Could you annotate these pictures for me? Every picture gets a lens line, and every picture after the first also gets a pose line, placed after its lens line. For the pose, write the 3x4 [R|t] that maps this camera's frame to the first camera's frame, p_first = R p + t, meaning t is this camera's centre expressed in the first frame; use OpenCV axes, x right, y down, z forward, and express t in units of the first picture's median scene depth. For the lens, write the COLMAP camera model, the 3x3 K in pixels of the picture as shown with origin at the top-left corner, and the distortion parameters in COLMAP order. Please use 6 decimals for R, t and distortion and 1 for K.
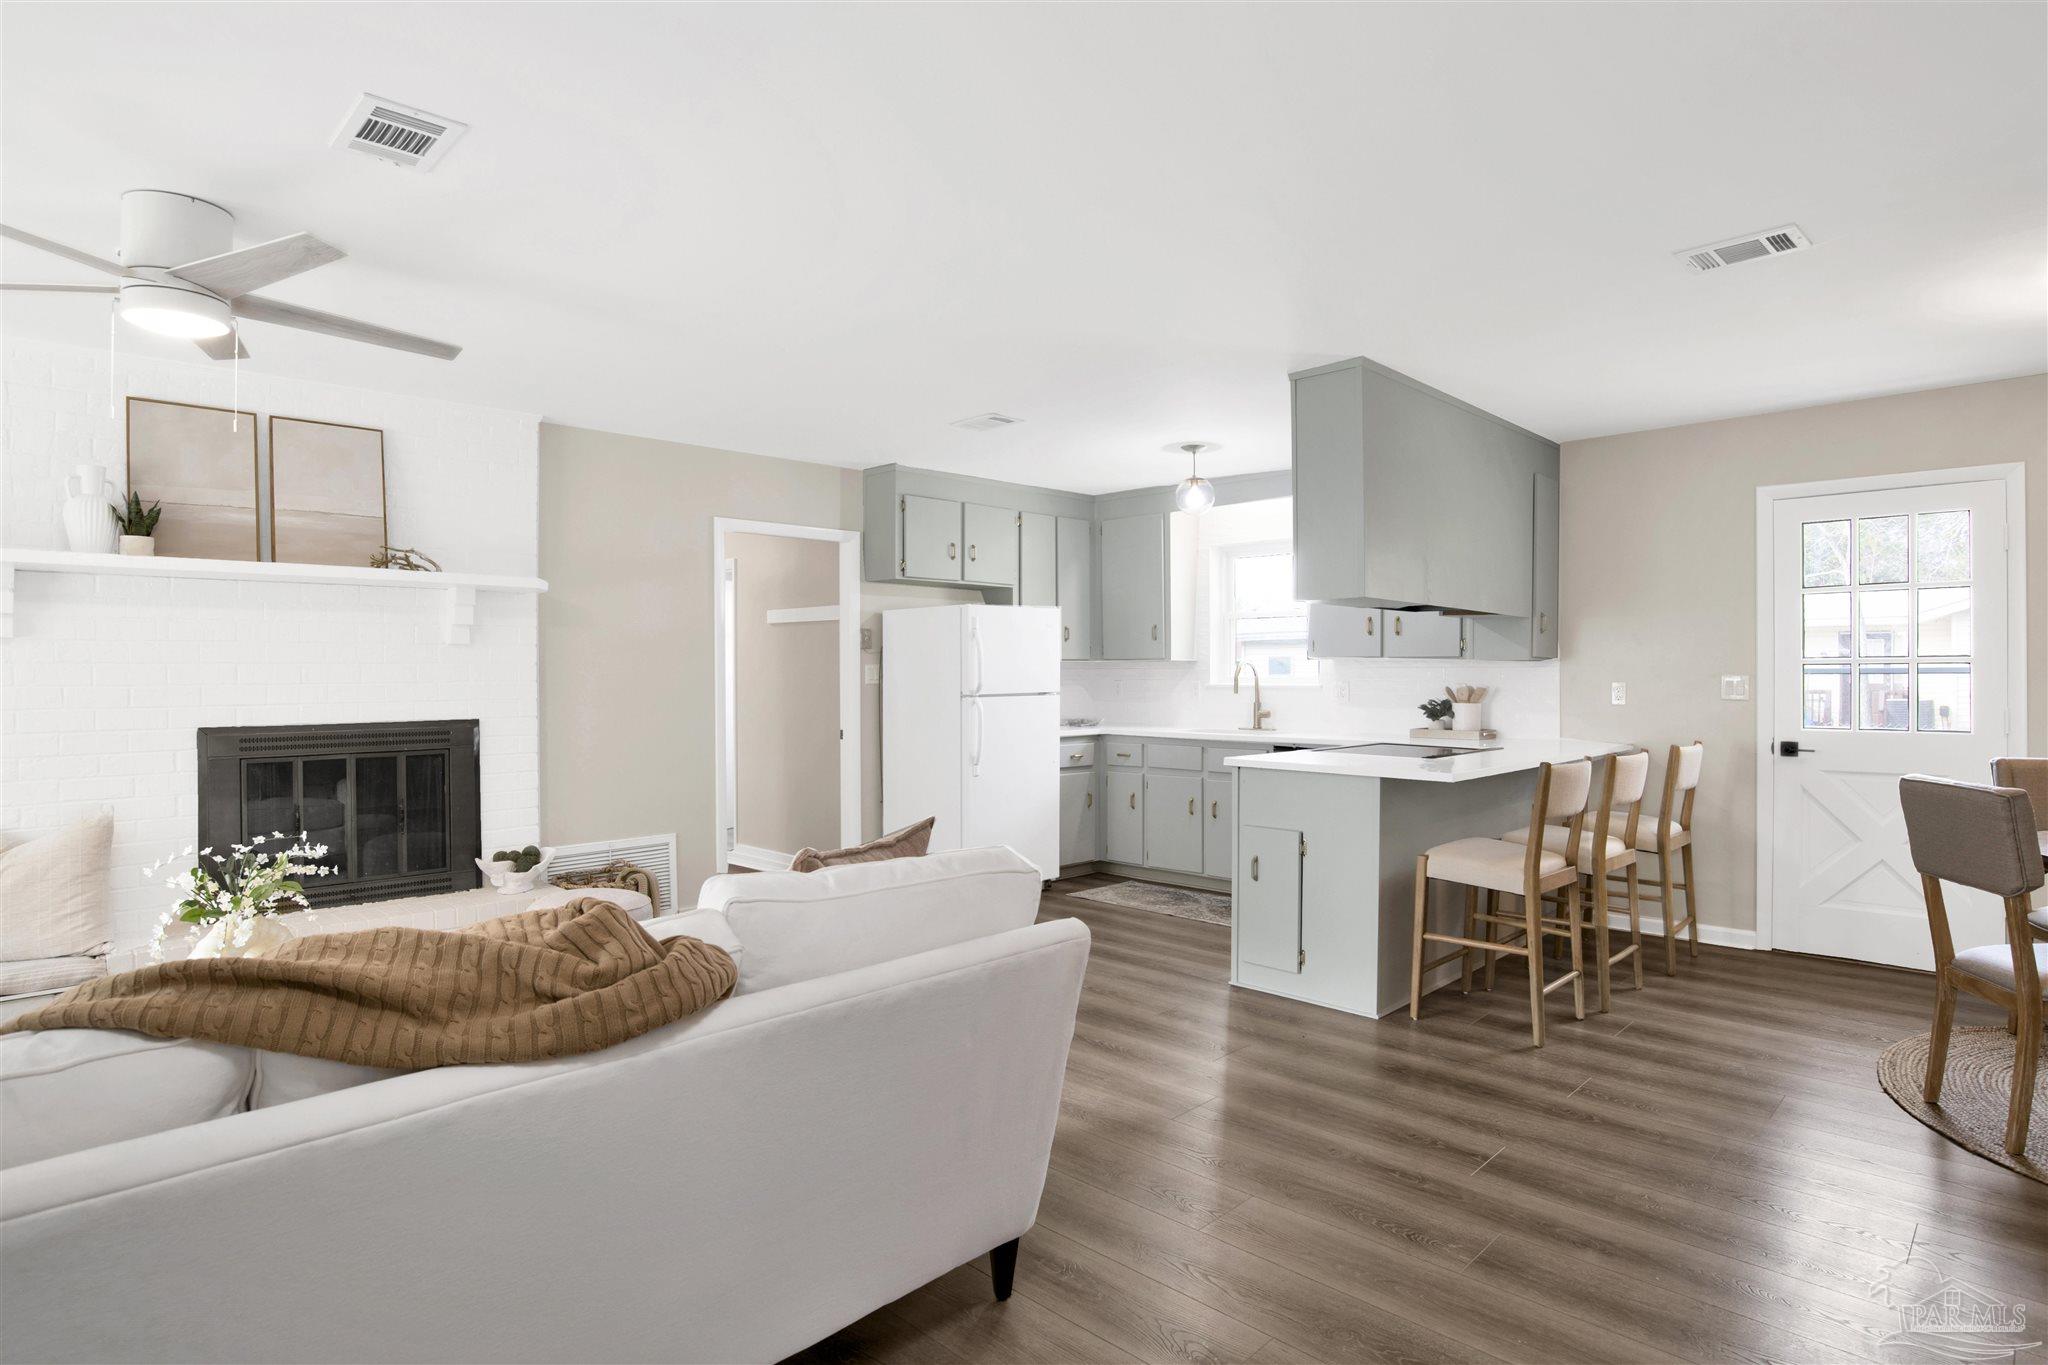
lens RADIAL K [[1074.5, 0, 1054.4], [0, 1074.5, 689.1], [0, 0, 1]] dist [-0.000137, -0.000085]
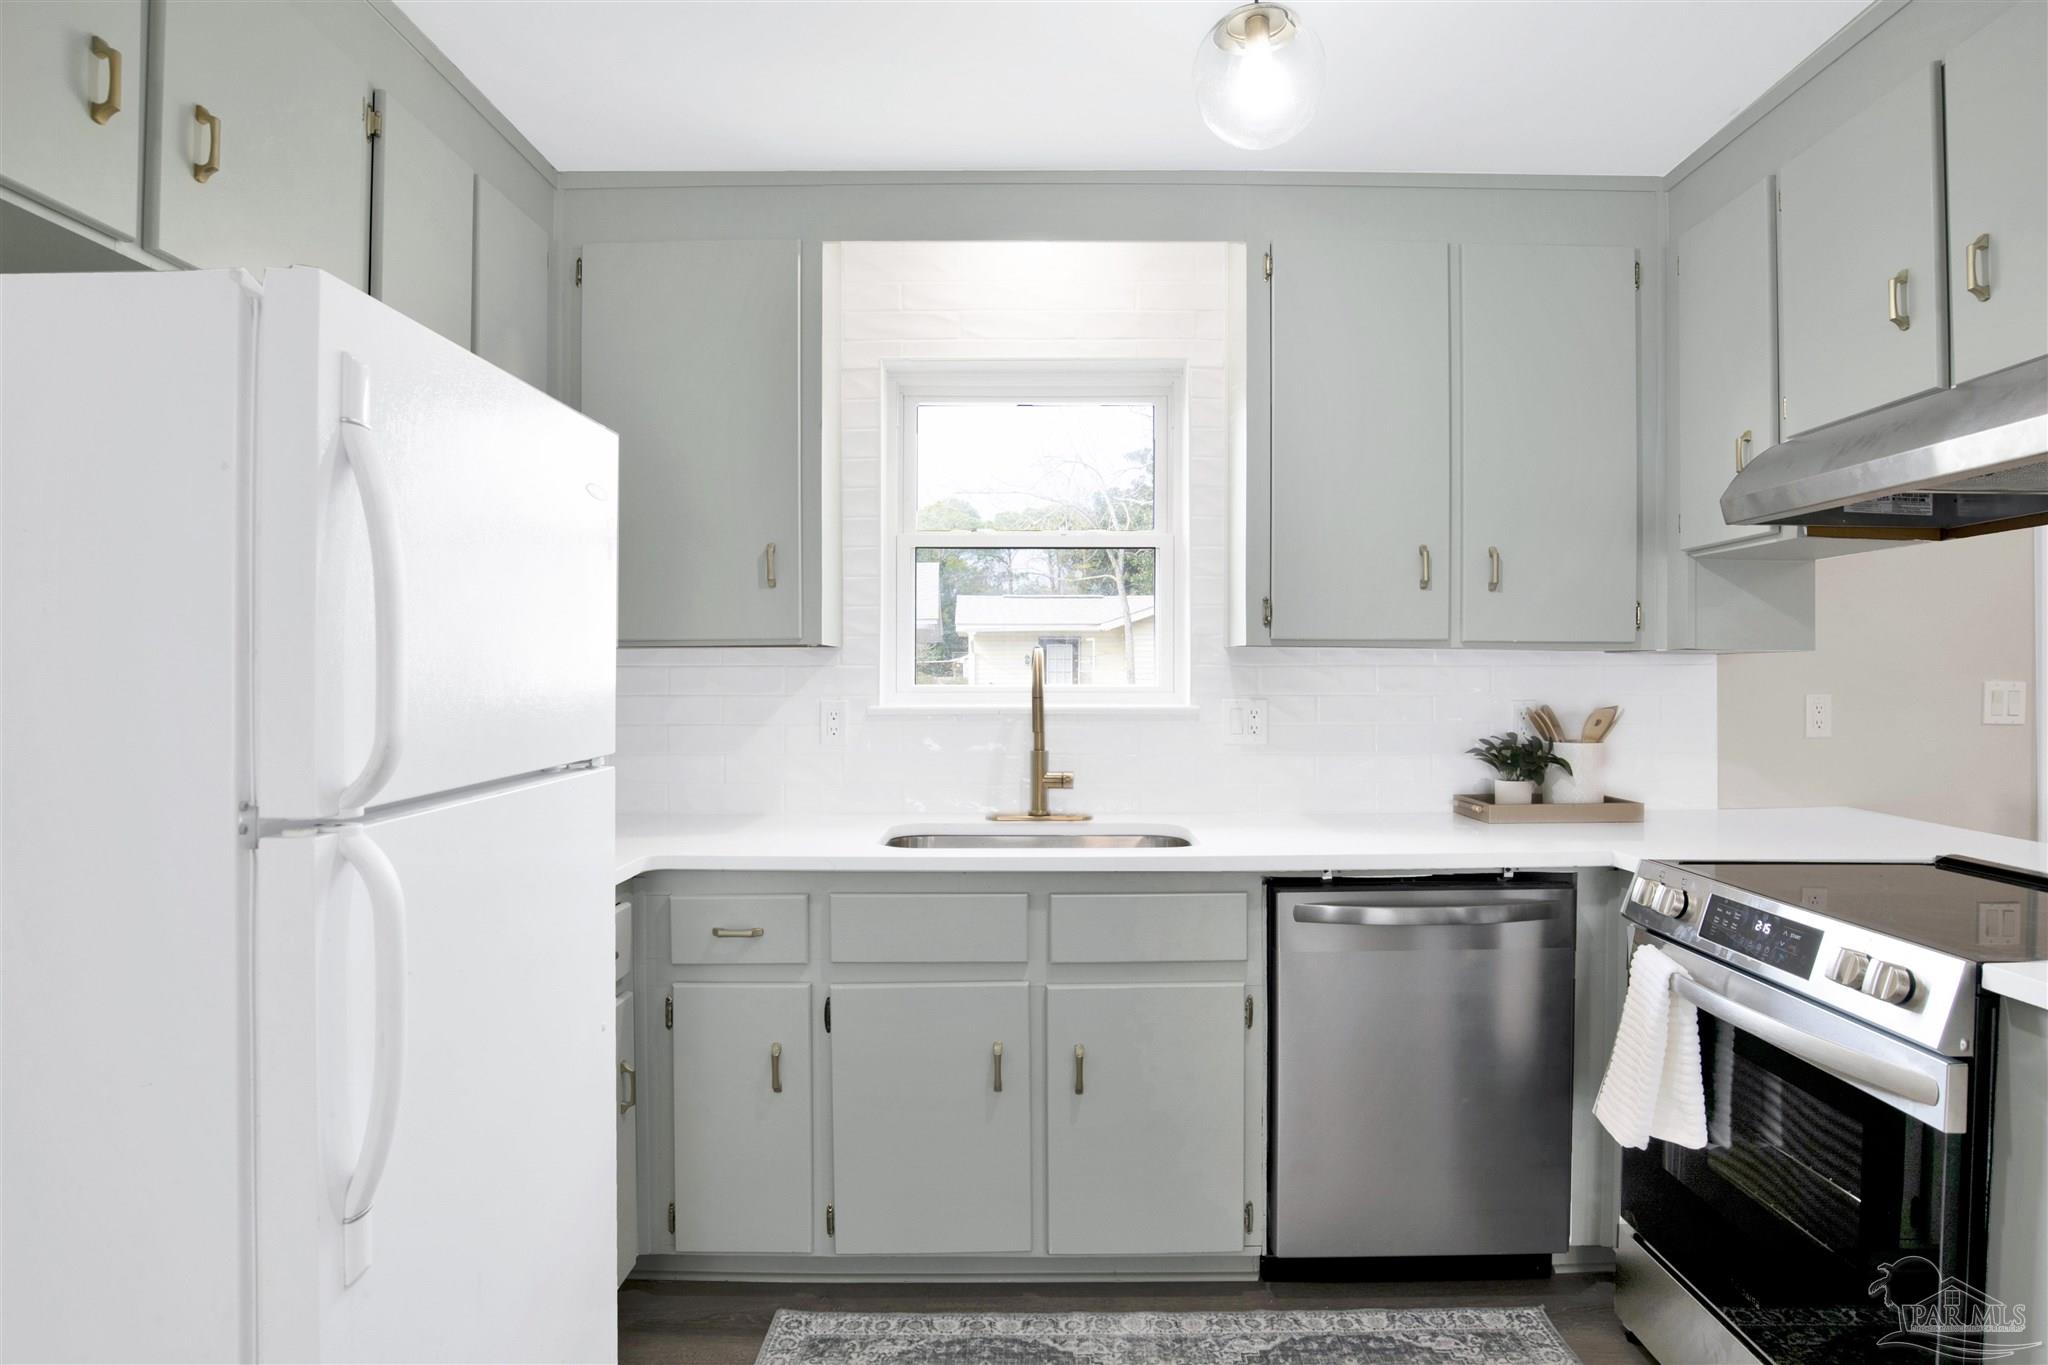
lens RADIAL K [[1097.7, 0, 1020.8], [0, 1097.7, 666.6], [0, 0, 1]] dist [-0.003294, -0.000601]
pose [[0.732572, 0.003881, 0.680679, -0.113808], [0.012240, 0.999747, -0.018873, -0.013537], [-0.680580, 0.022157, 0.732339, 0.797651]]
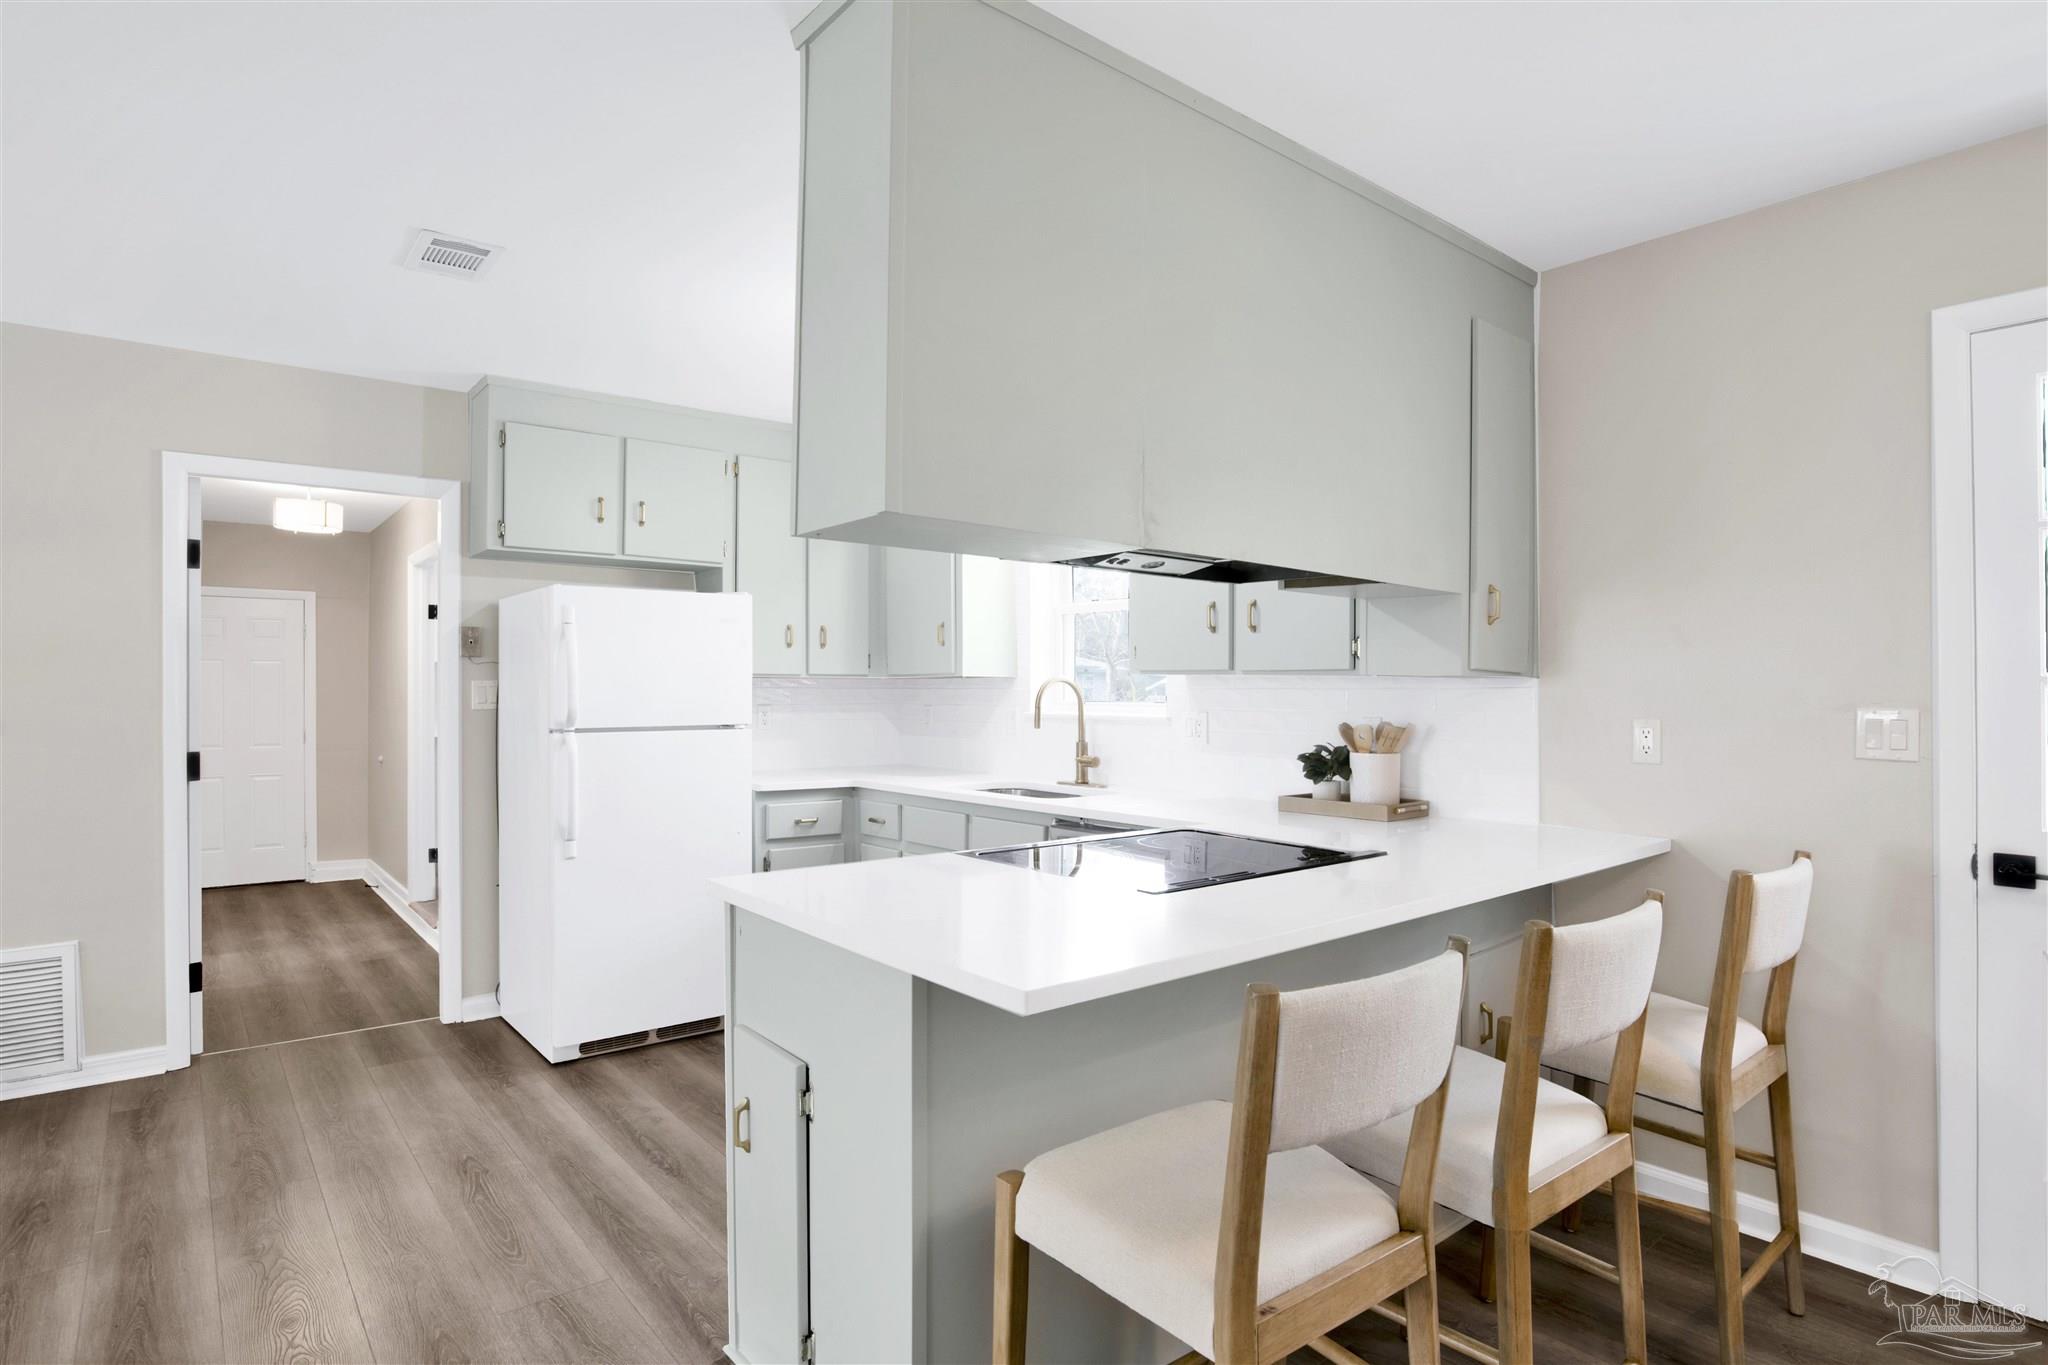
lens RADIAL K [[1066.2, 0, 1025.4], [0, 1066.2, 678.6], [0, 0, 1]] dist [-0.047755, 0.019470]
pose [[0.992213, 0.003299, -0.124507, 0.267223], [-0.006604, 0.999637, -0.026138, -0.009766], [0.124376, 0.026757, 0.991874, 0.422954]]
